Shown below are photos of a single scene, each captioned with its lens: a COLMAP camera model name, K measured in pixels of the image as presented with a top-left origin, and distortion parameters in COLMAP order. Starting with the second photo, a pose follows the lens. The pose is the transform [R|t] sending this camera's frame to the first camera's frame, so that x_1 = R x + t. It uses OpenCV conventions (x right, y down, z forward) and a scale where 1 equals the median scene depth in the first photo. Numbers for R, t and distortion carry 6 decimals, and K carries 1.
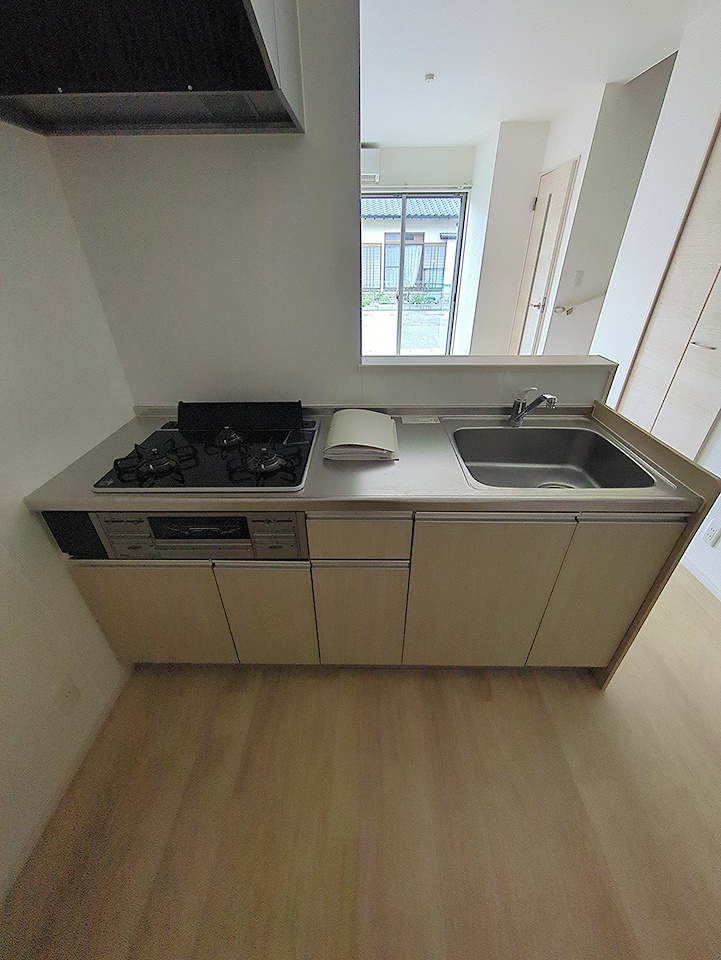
lens RADIAL K [[382.9, 0, 362.9], [0, 382.9, 482.0], [0, 0, 1]] dist [0.002263, 0.000382]
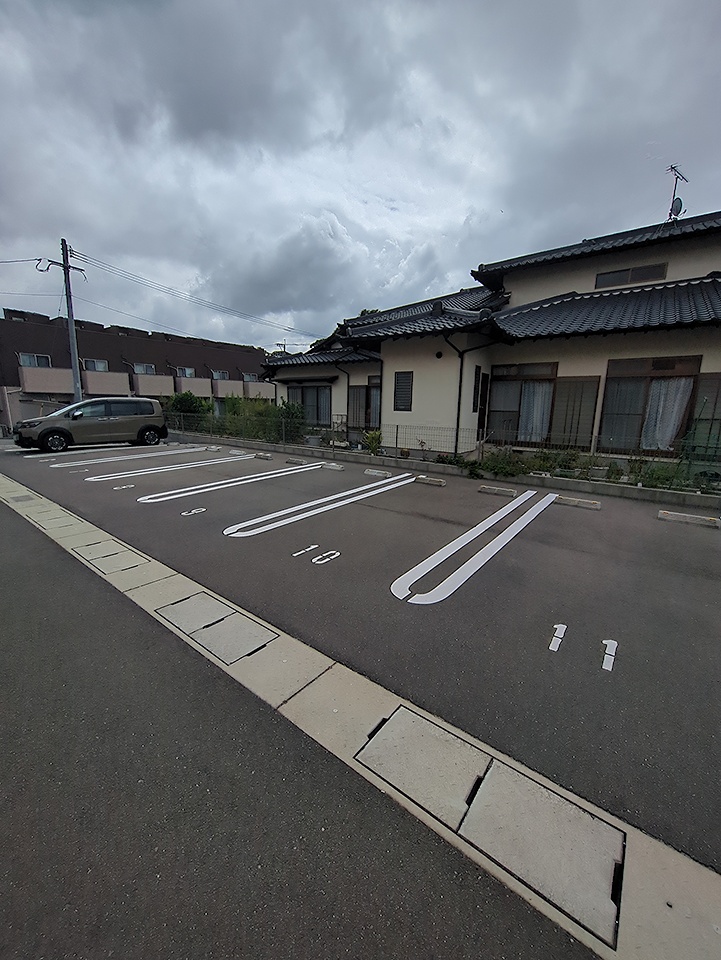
lens RADIAL K [[382.9, 0, 359.5], [0, 382.9, 474.8], [0, 0, 1]] dist [0.002263, 0.000382]
pose [[0.785067, 0.129521, -0.605717, 0.128489], [-0.336204, 0.910411, -0.241079, -0.227987], [0.520227, 0.392908, 0.758279, 0.430583]]
